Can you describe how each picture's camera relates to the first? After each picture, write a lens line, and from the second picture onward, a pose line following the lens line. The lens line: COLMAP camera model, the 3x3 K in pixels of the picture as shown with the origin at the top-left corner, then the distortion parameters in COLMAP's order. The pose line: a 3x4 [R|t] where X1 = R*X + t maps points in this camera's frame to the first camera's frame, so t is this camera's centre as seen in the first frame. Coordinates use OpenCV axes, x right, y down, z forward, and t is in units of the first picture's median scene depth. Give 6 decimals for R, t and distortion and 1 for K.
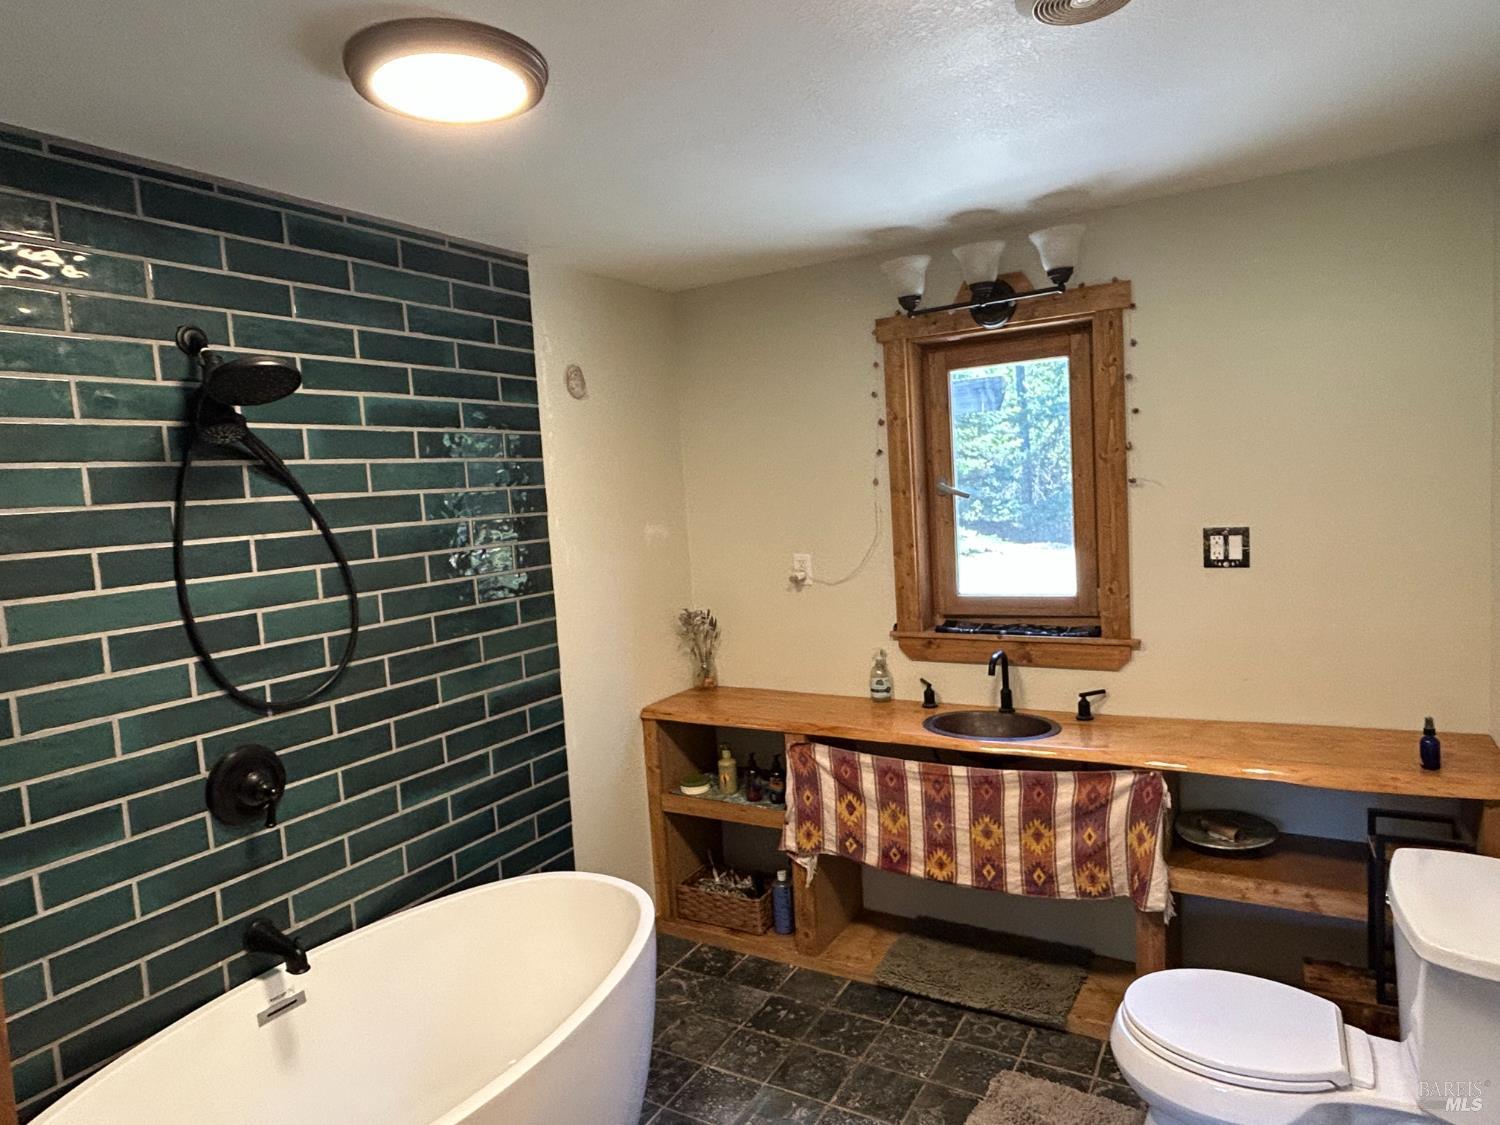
lens RADIAL K [[914.4, 0, 748.3], [0, 914.4, 561.0], [0, 0, 1]] dist [0.001771, -0.004395]
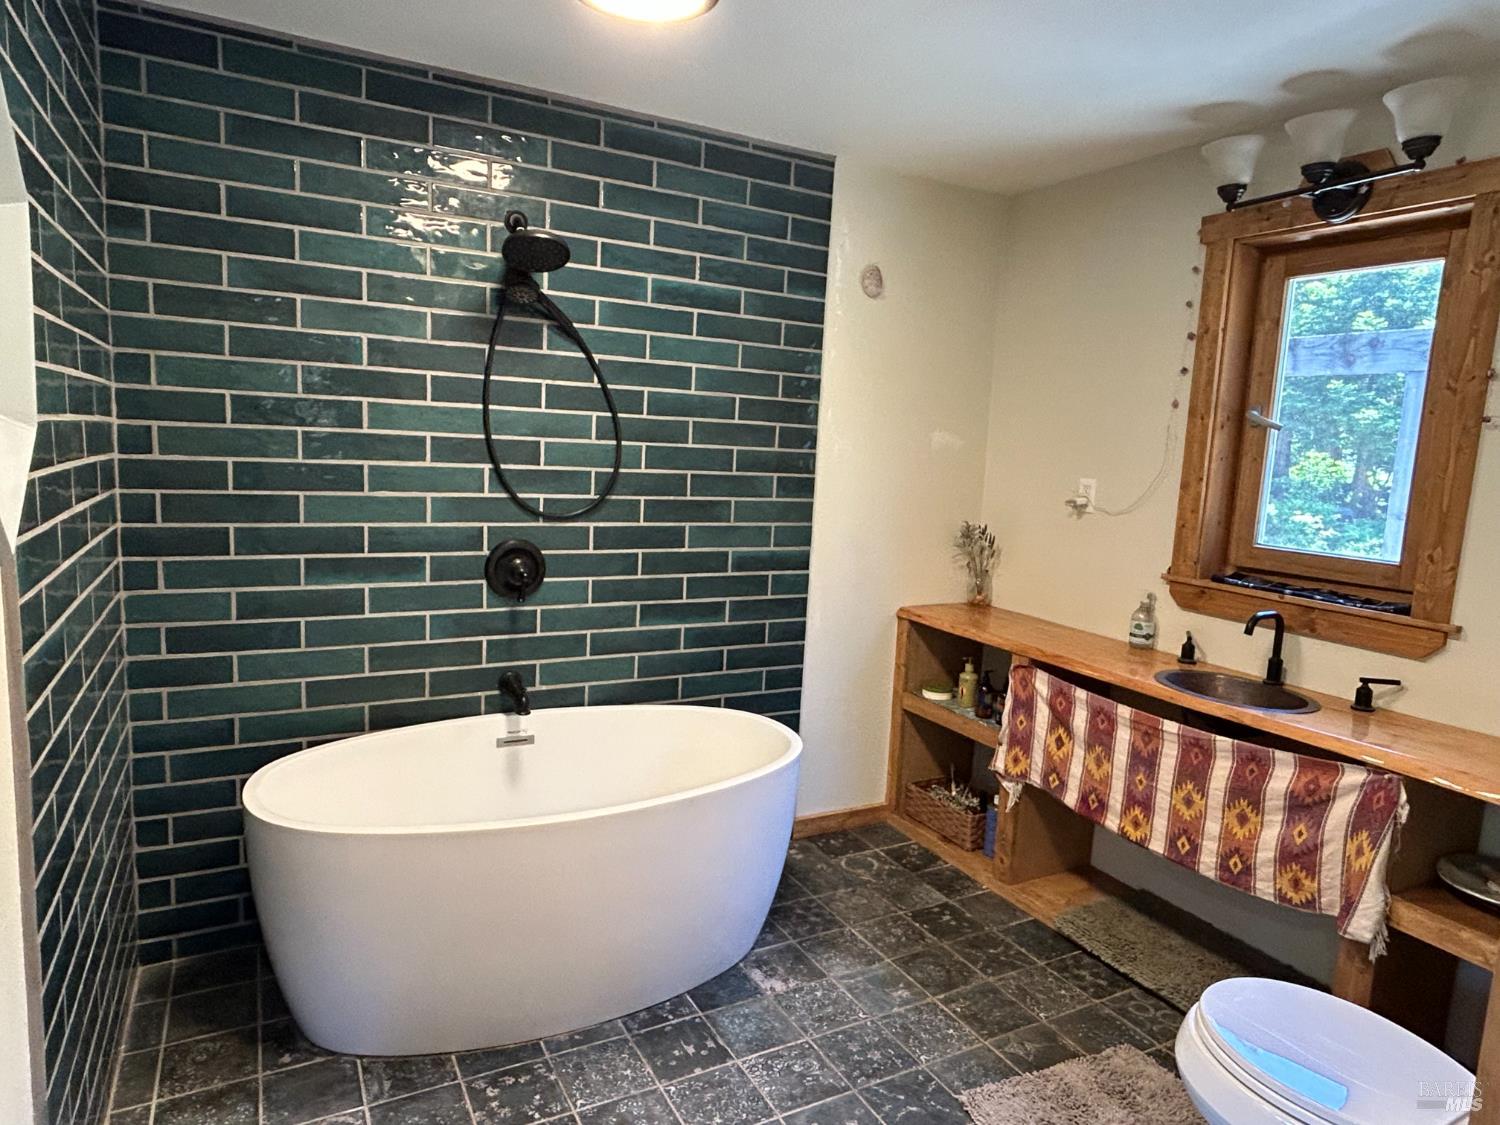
lens RADIAL K [[914.4, 0, 749.9], [0, 914.4, 564.1], [0, 0, 1]] dist [0.001771, -0.004395]
pose [[0.851387, 0.172655, -0.495308, 0.301329], [-0.145036, 0.984948, 0.094031, 0.050550], [0.504088, -0.008219, 0.863613, 0.026102]]
